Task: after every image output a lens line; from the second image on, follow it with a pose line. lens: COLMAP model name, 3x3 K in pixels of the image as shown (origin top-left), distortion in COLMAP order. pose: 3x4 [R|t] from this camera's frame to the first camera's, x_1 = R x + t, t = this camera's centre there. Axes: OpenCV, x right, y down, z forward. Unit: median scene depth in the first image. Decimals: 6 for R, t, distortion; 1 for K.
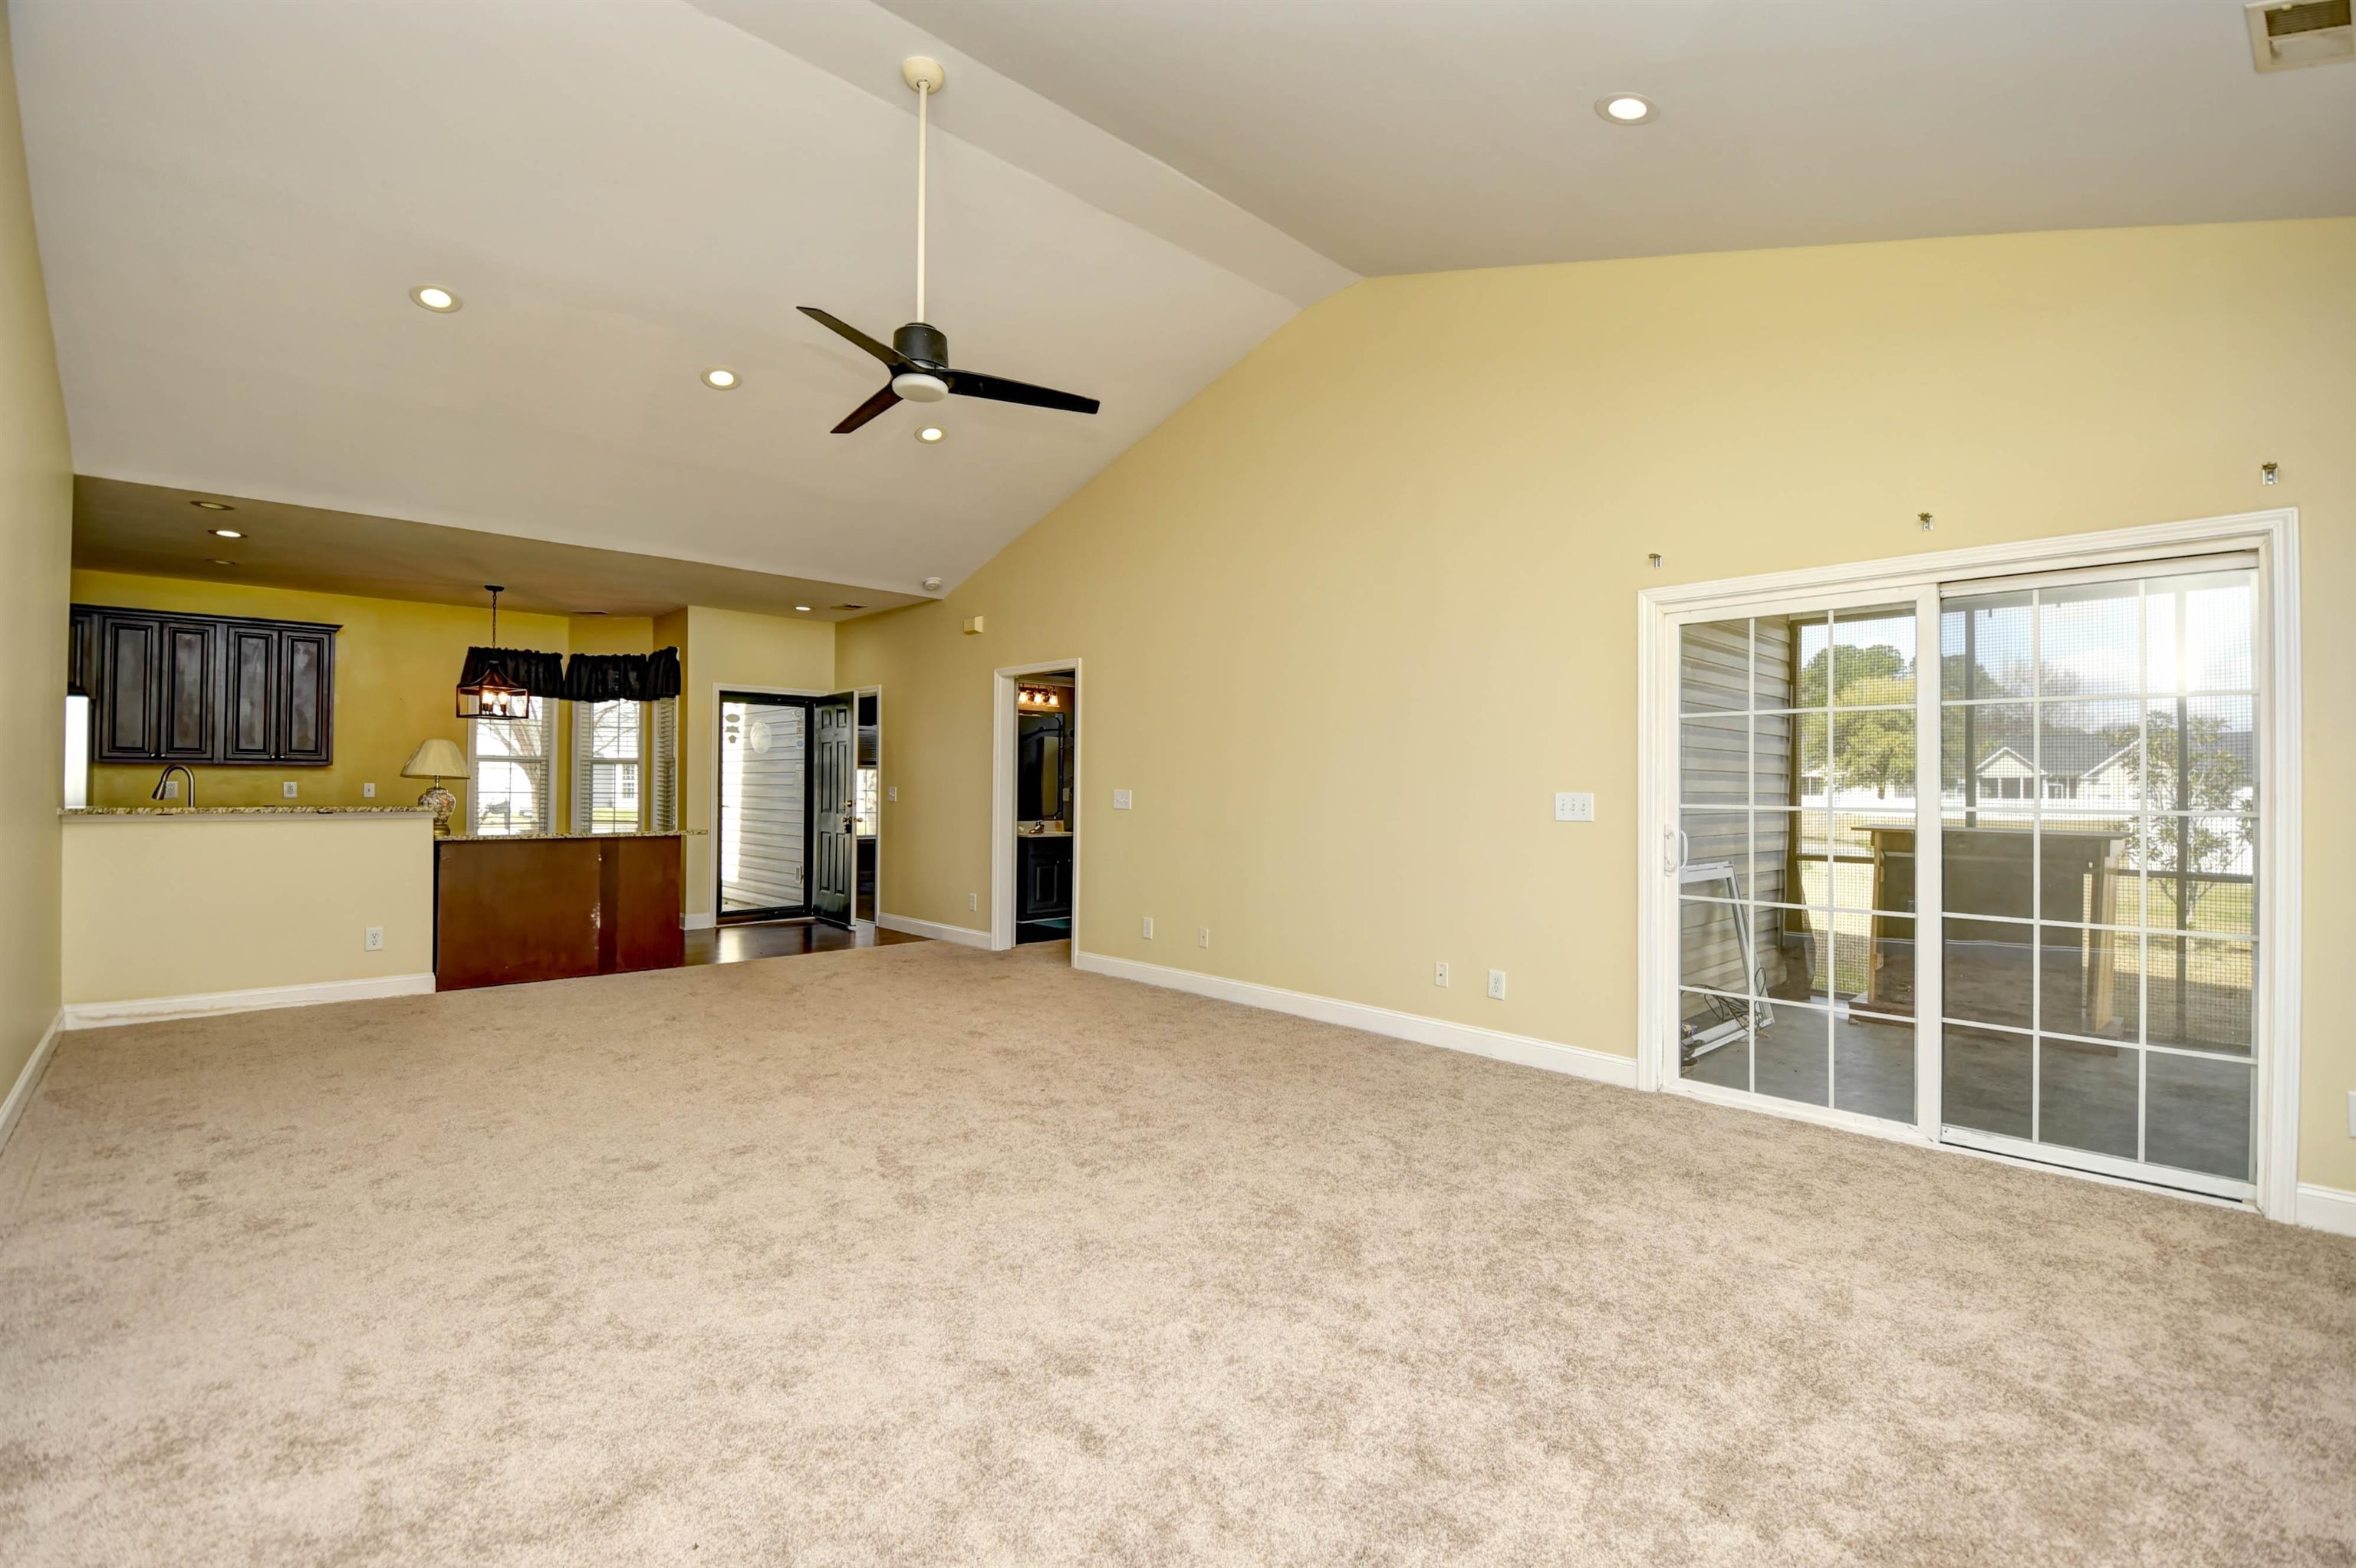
lens RADIAL K [[1058.0, 0, 1178.0], [0, 1058.0, 784.0], [0, 0, 1]] dist [0.039820, -0.024609]
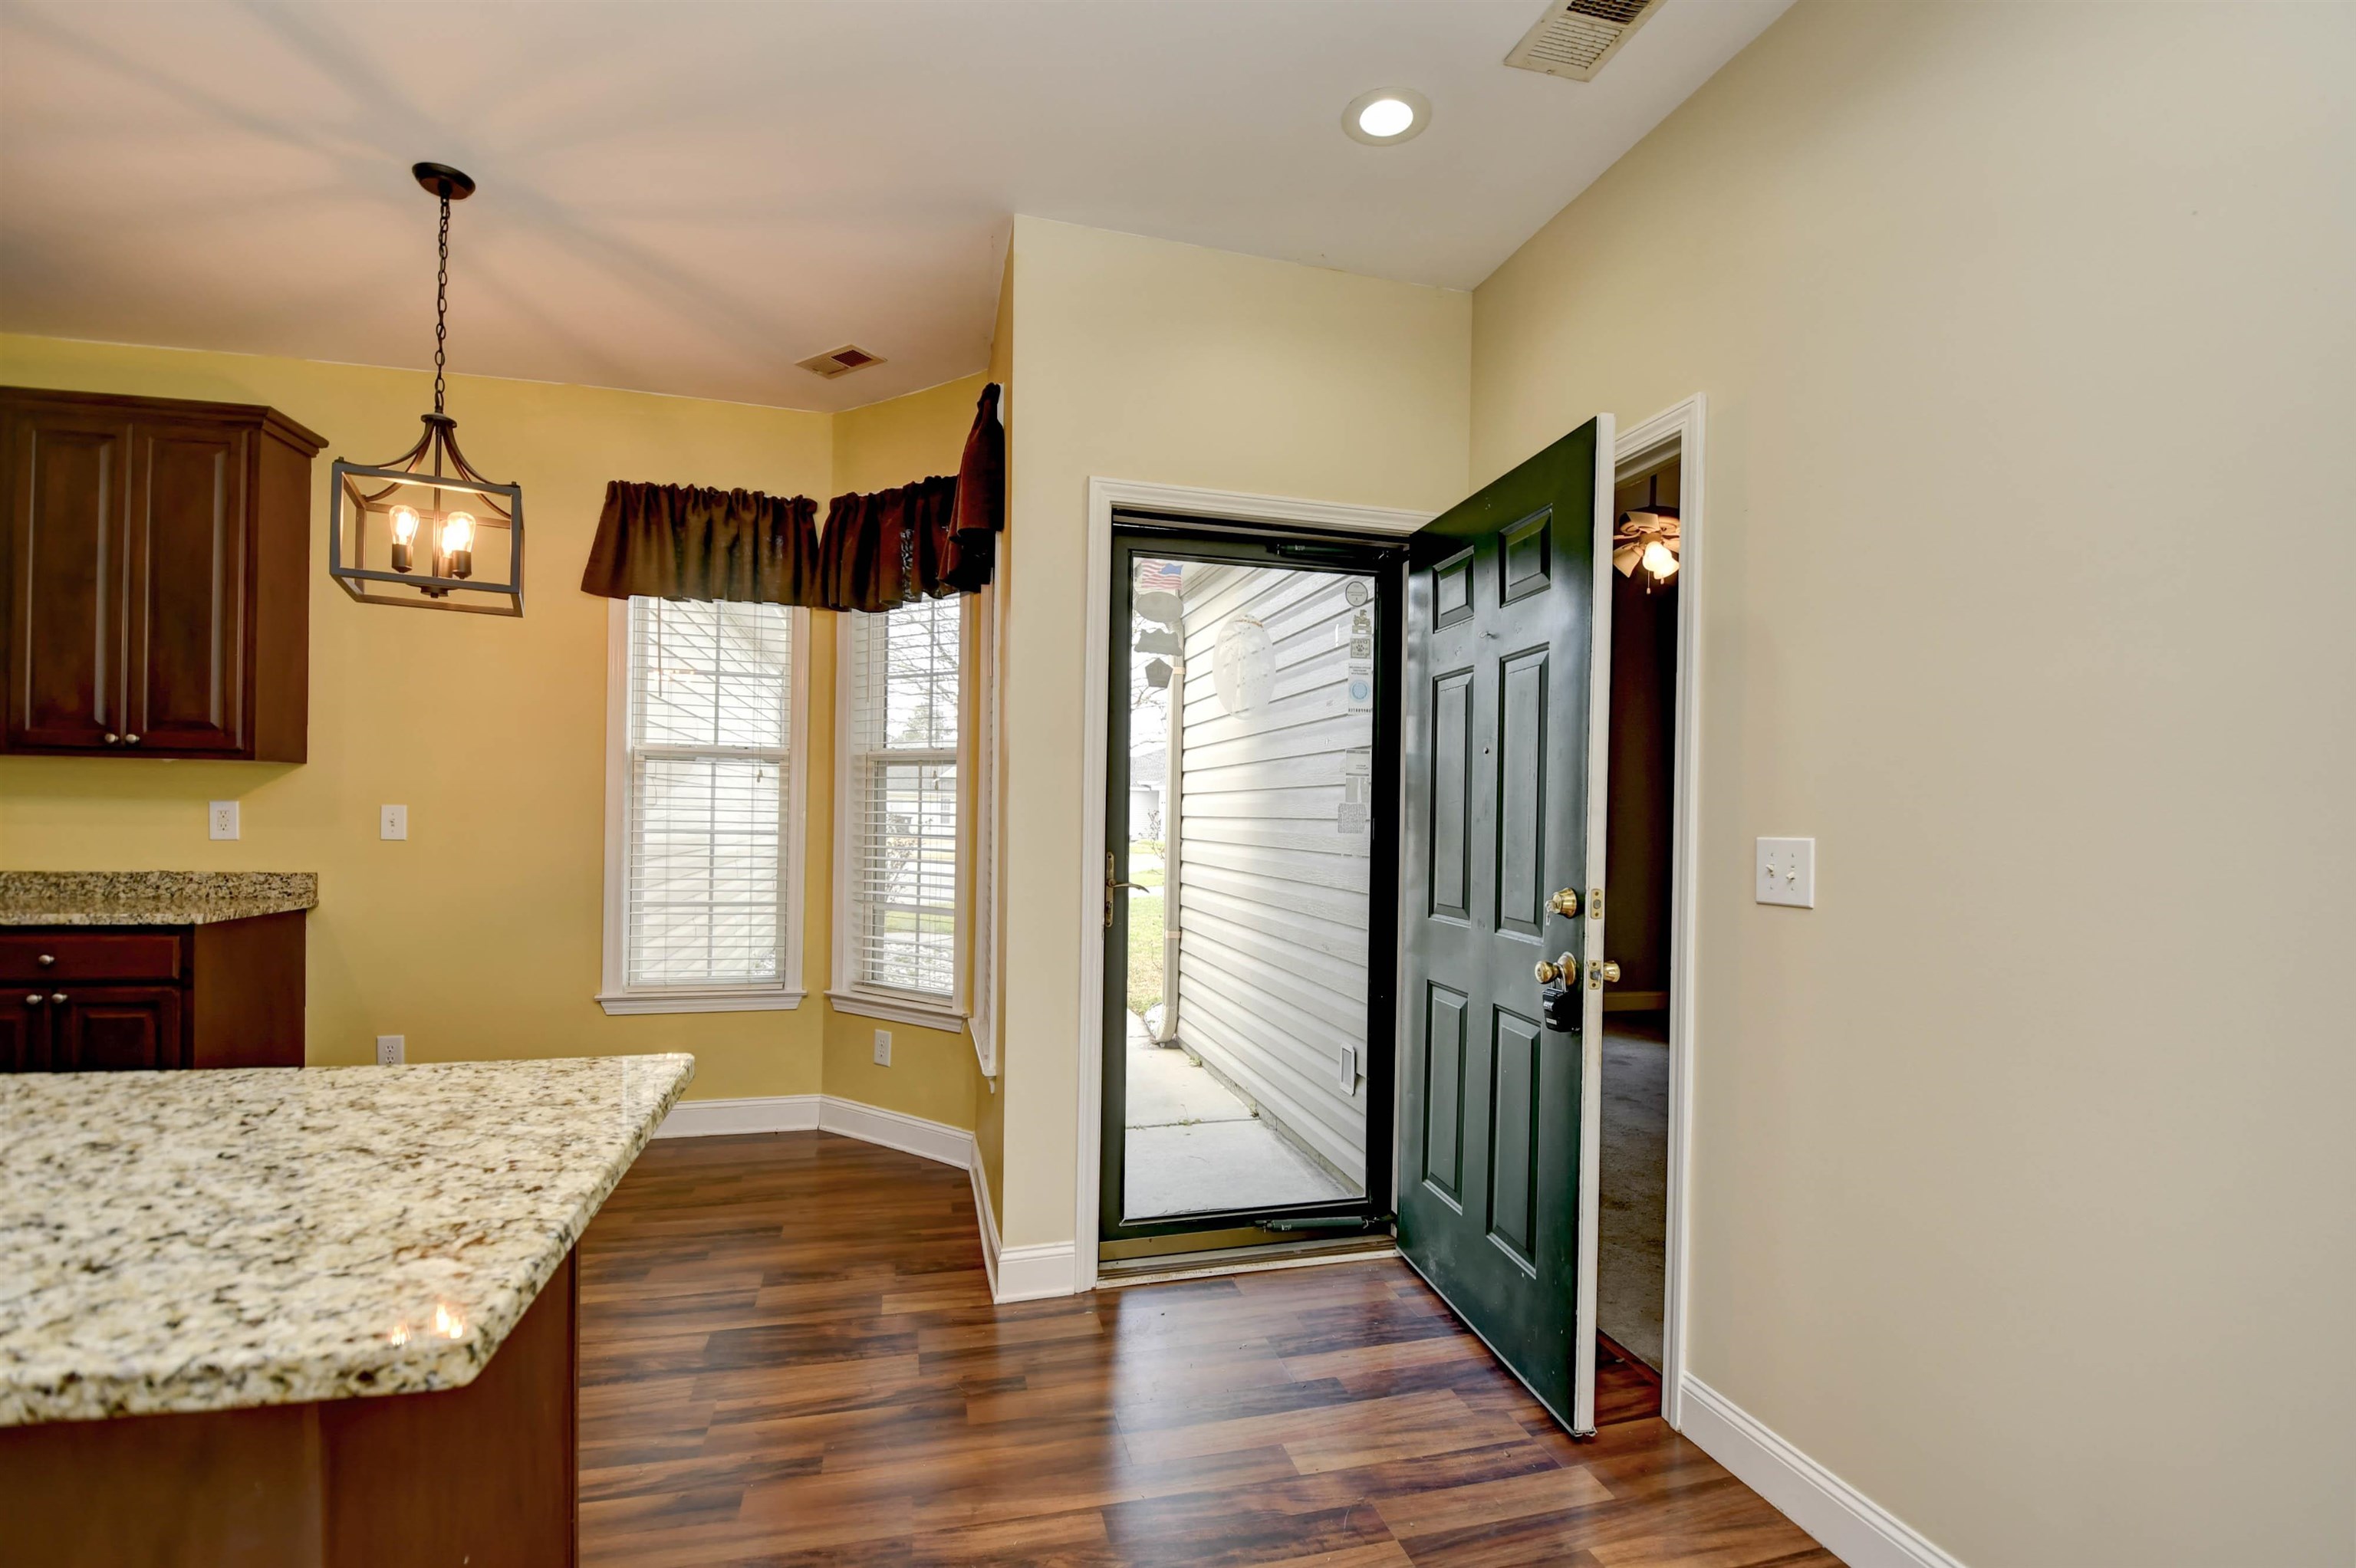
lens RADIAL K [[1033.2, 0, 1174.3], [0, 1033.2, 818.0], [0, 0, 1]] dist [0.002085, -0.016580]
pose [[0.873976, 0.008917, -0.485887, -0.268761], [-0.010252, 0.999947, -0.000089, 0.000944], [0.485861, 0.005059, 0.874021, 0.746117]]
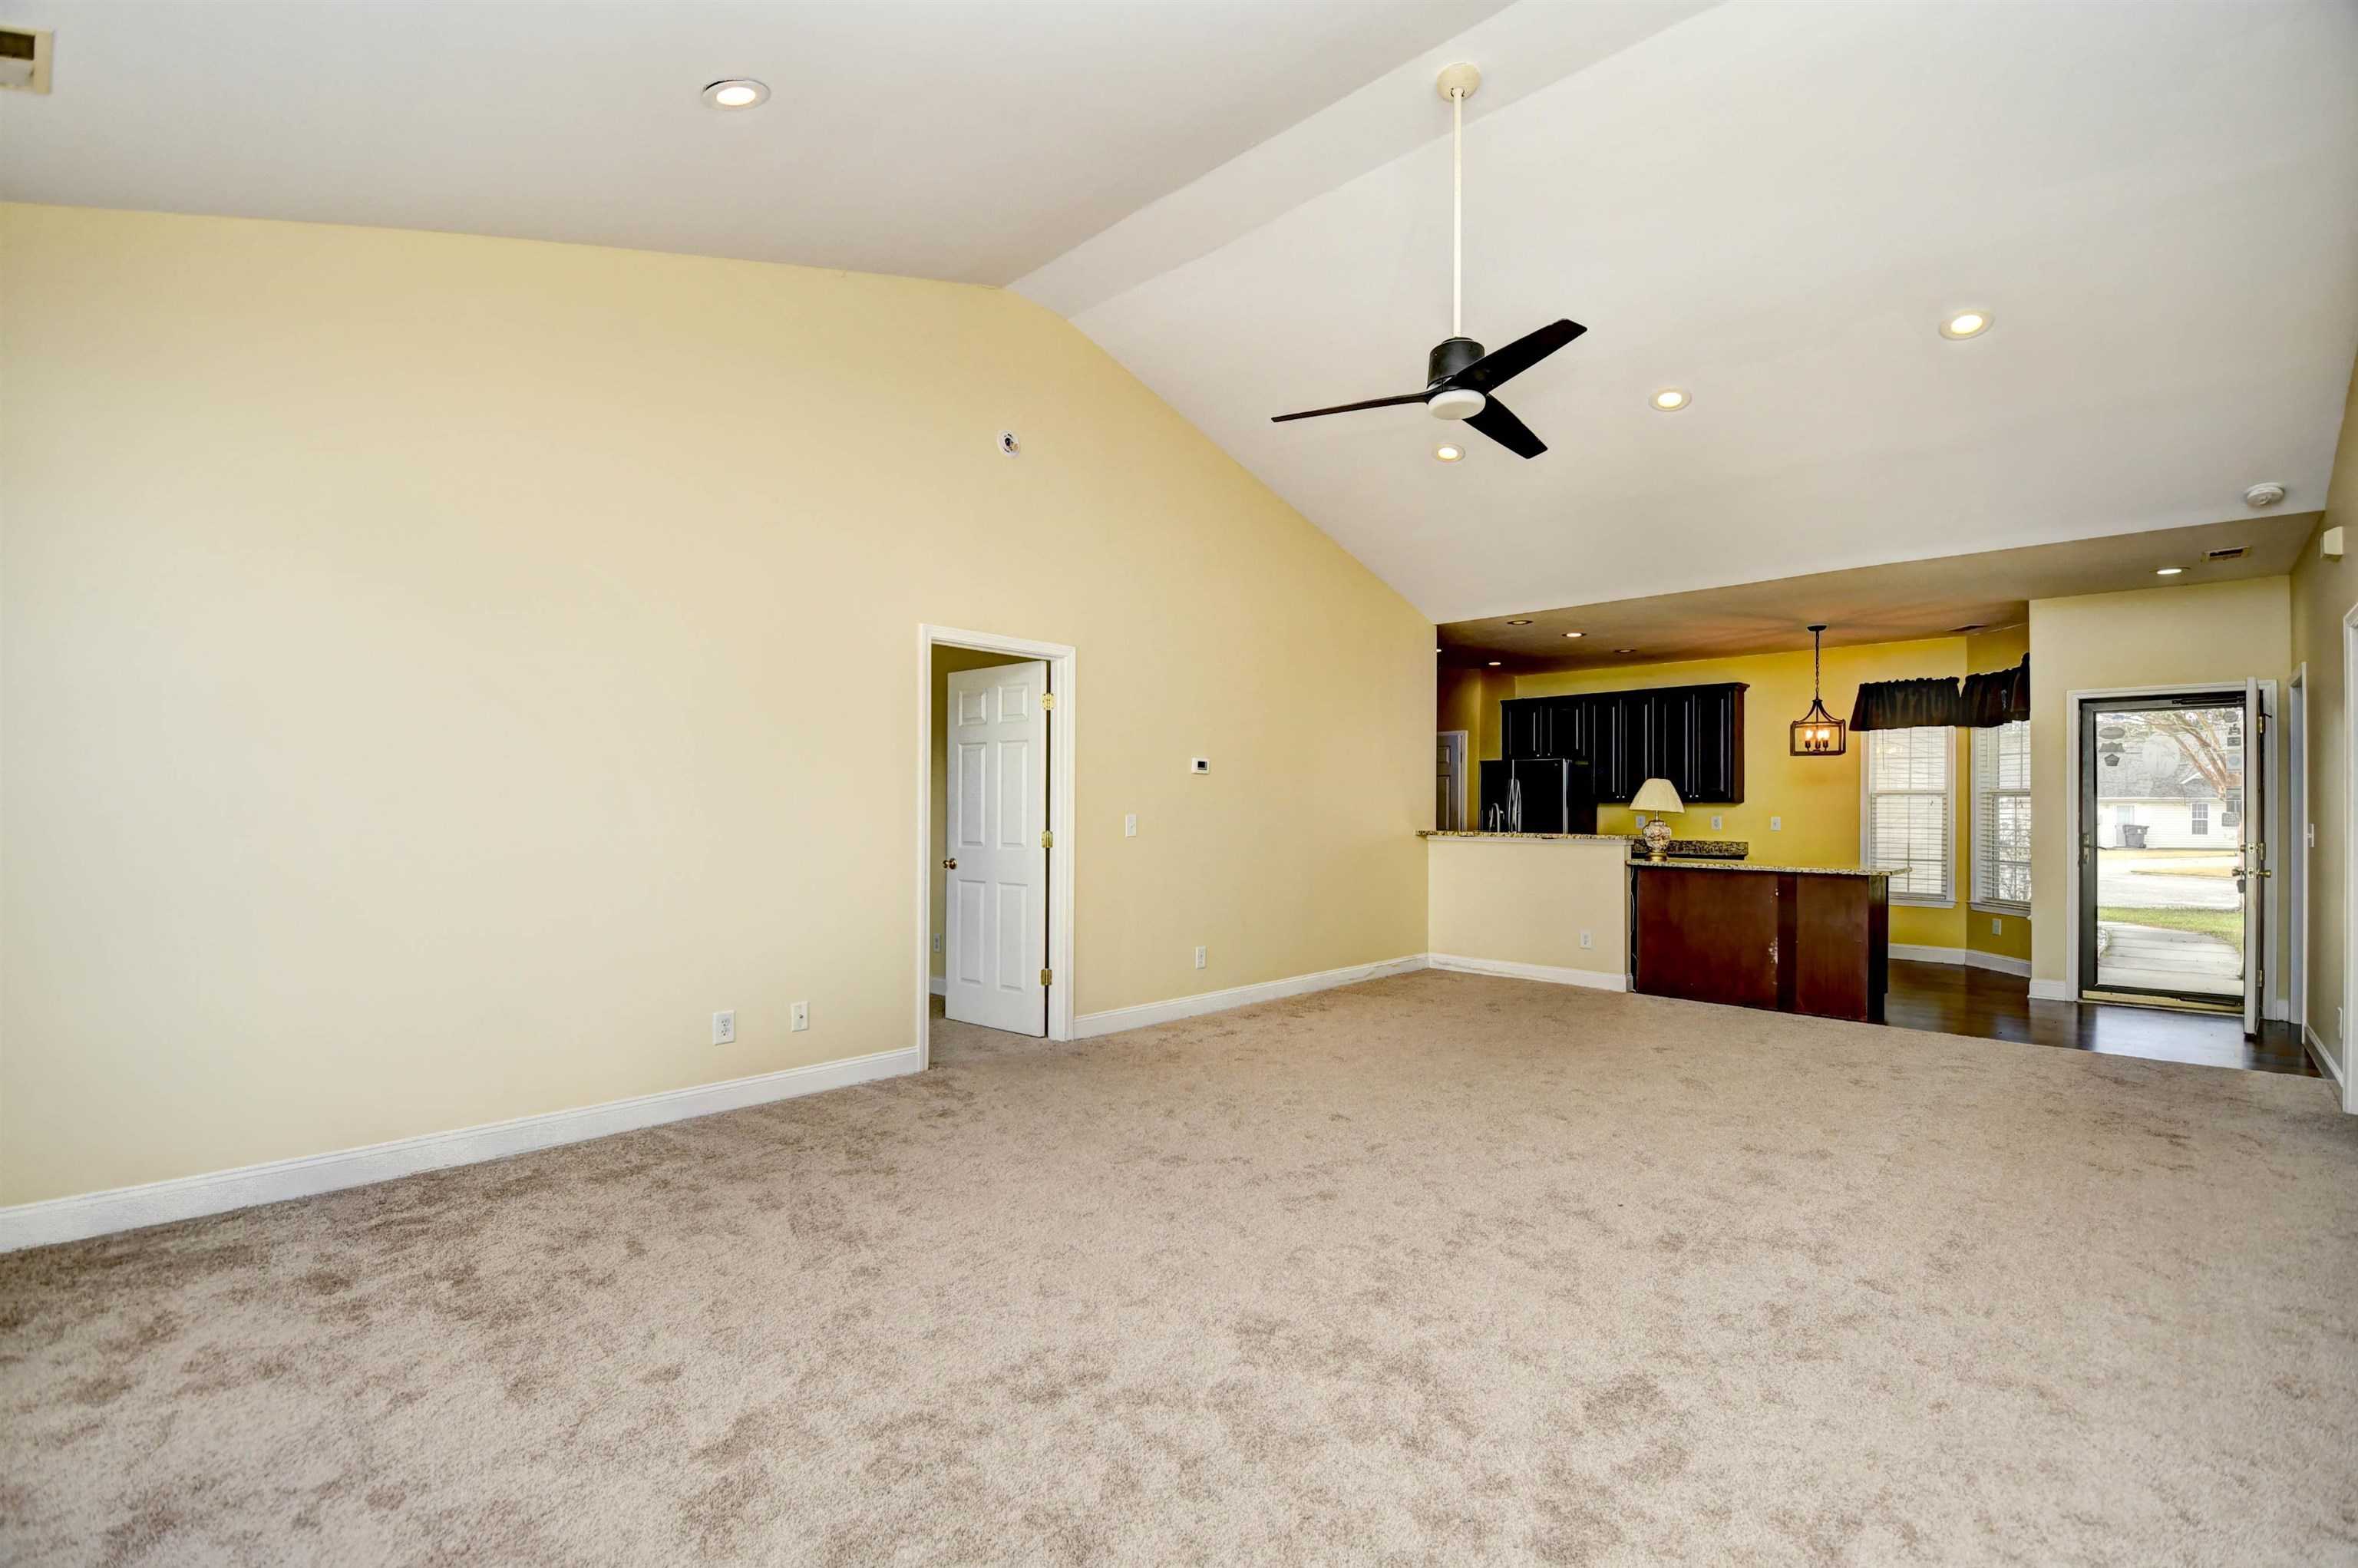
lens RADIAL K [[1034.1, 0, 1175.3], [0, 1034.1, 818.0], [0, 0, 1]] dist [0.002085, -0.016580]
pose [[0.037317, -0.002909, -0.999299, 0.294139], [-0.000356, 0.999996, -0.002924, 0.002765], [0.999303, 0.000465, 0.037316, 0.305665]]
